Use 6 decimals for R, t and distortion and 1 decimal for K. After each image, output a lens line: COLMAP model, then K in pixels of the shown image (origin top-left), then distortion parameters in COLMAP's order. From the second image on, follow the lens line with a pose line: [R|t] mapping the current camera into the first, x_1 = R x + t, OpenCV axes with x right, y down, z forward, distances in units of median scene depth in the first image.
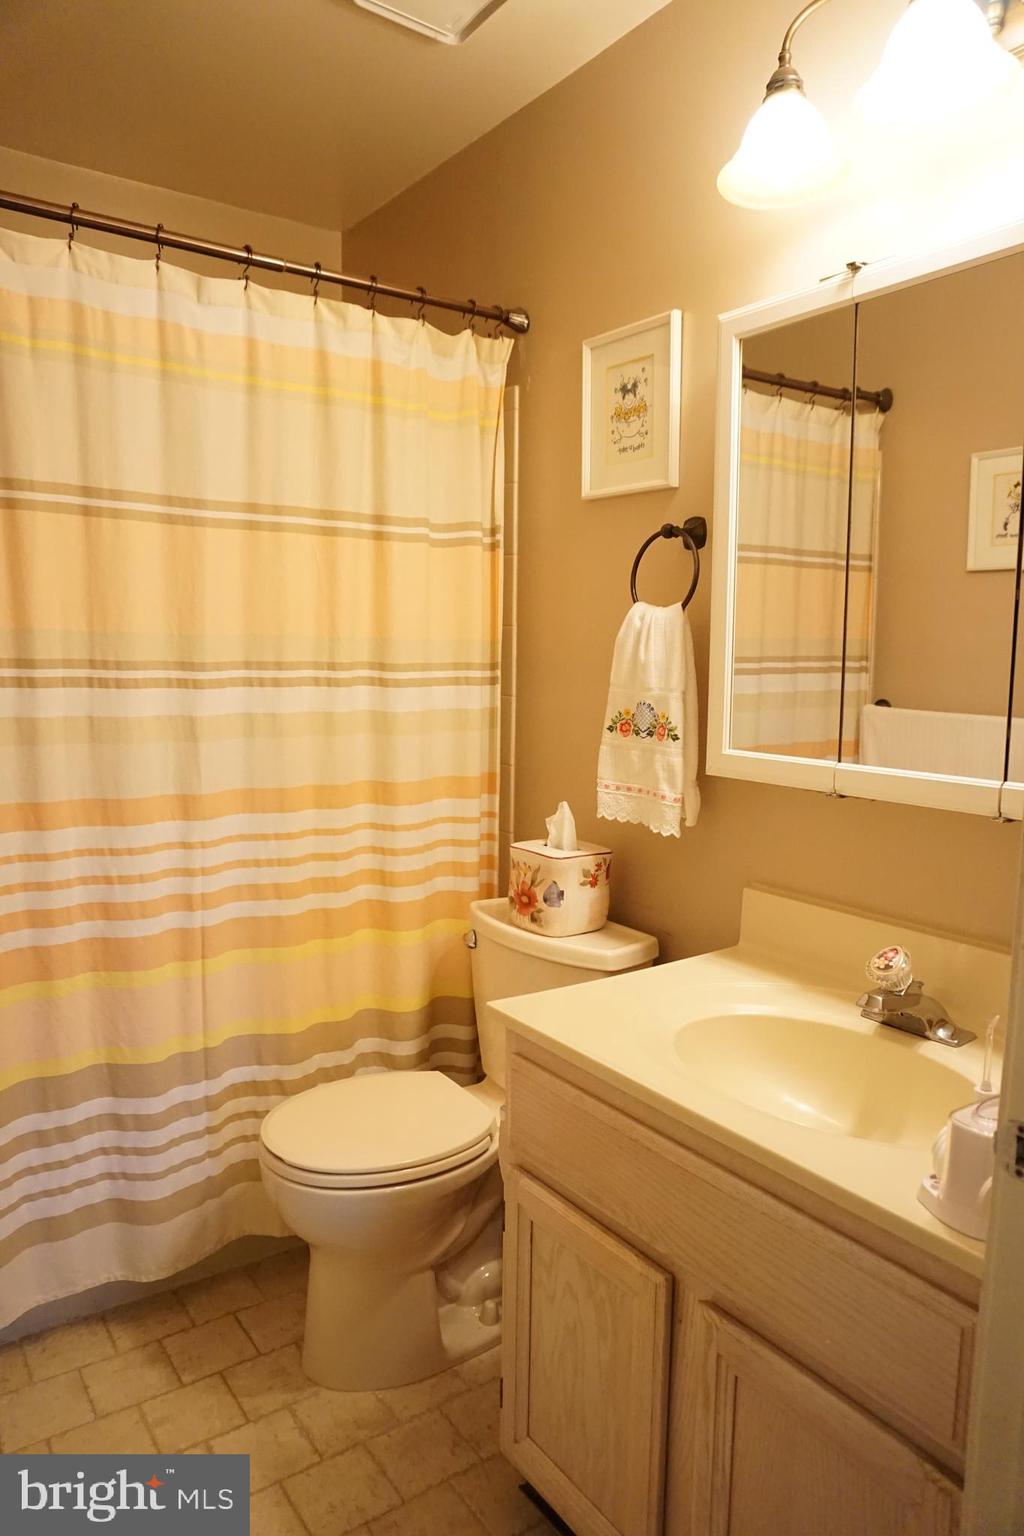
lens RADIAL K [[1020.4, 0, 504.8], [0, 1020.4, 772.2], [0, 0, 1]] dist [-0.054196, 0.037311]
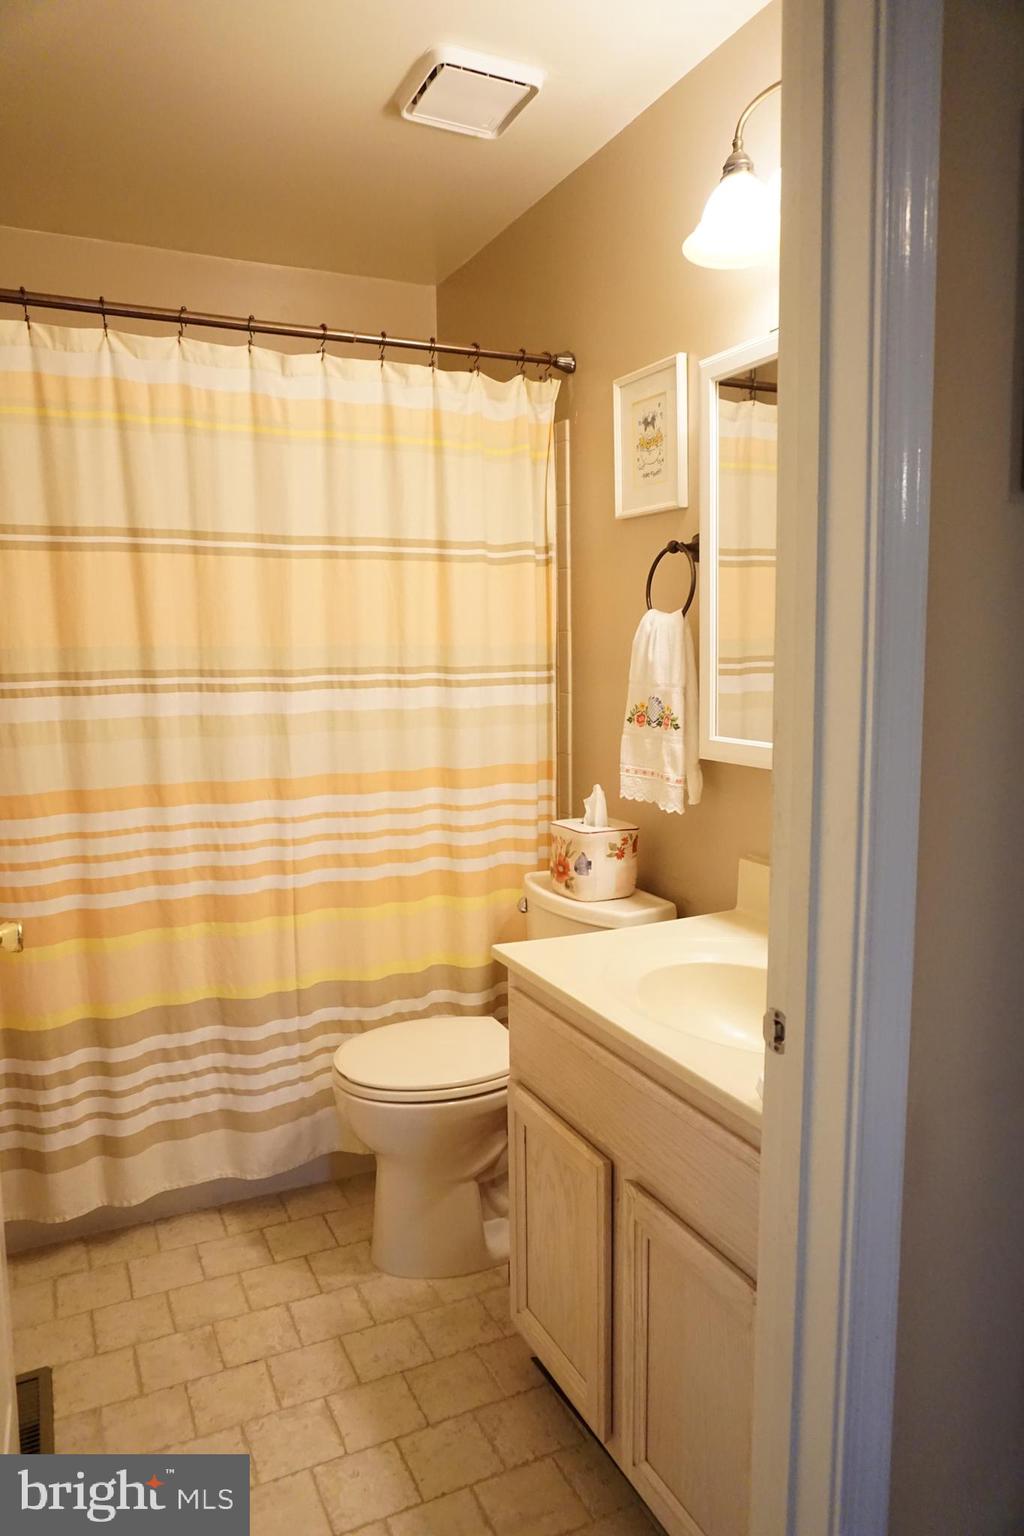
lens RADIAL K [[1023.8, 0, 512.0], [0, 1023.8, 768.0], [0, 0, 1]] dist [-0.056185, 0.046013]
pose [[0.985665, -0.004374, -0.168657, 0.166994], [0.004006, 0.999989, -0.002522, 0.013628], [0.168666, 0.001810, 0.985672, -0.157919]]
